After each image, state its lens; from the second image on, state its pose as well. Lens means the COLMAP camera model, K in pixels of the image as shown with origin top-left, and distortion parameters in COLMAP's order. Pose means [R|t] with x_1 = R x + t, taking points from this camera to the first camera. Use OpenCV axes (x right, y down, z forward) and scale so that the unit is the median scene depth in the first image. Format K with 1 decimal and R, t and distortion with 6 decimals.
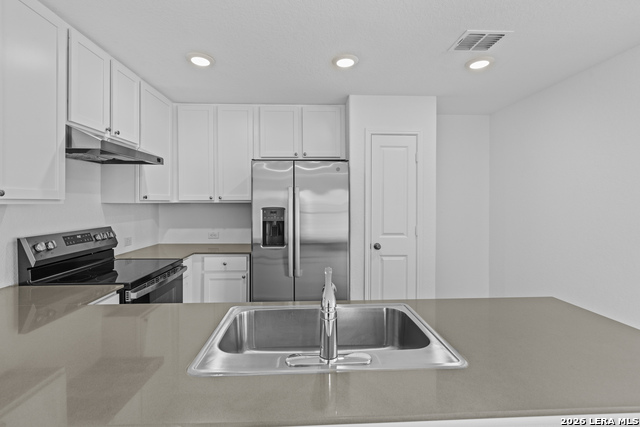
lens RADIAL K [[299.9, 0, 322.4], [0, 299.9, 208.7], [0, 0, 1]] dist [0.004545, -0.000088]
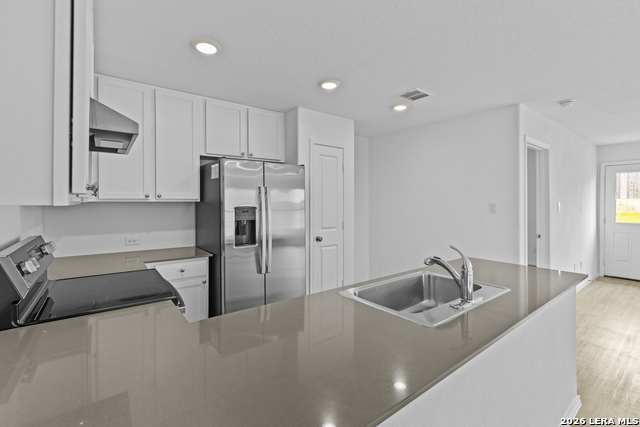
lens RADIAL K [[289.1, 0, 317.7], [0, 289.1, 202.6], [0, 0, 1]] dist [0.001131, 0.000473]
pose [[0.819730, 0.000452, 0.572750, -0.515788], [0.009972, 0.999837, -0.015060, 0.000035], [-0.572663, 0.018057, 0.819592, 0.071069]]
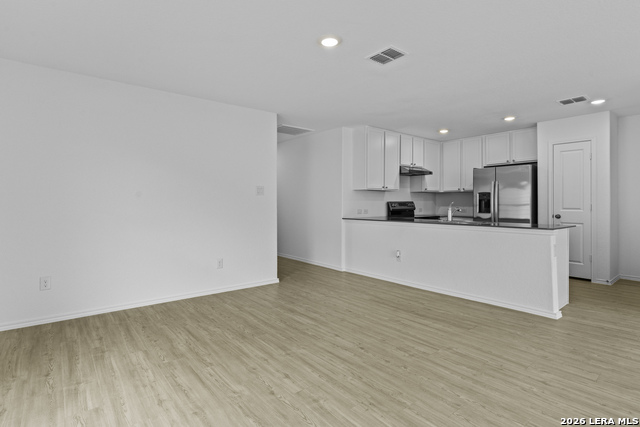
lens RADIAL K [[323.5, 0, 313.9], [0, 323.5, 203.8], [0, 0, 1]] dist [0.001661, 0.000098]
pose [[0.586690, 0.003048, -0.809806, 0.866446], [-0.013696, 0.999887, -0.006159, 0.095878], [0.809696, 0.014705, 0.586666, -1.087614]]
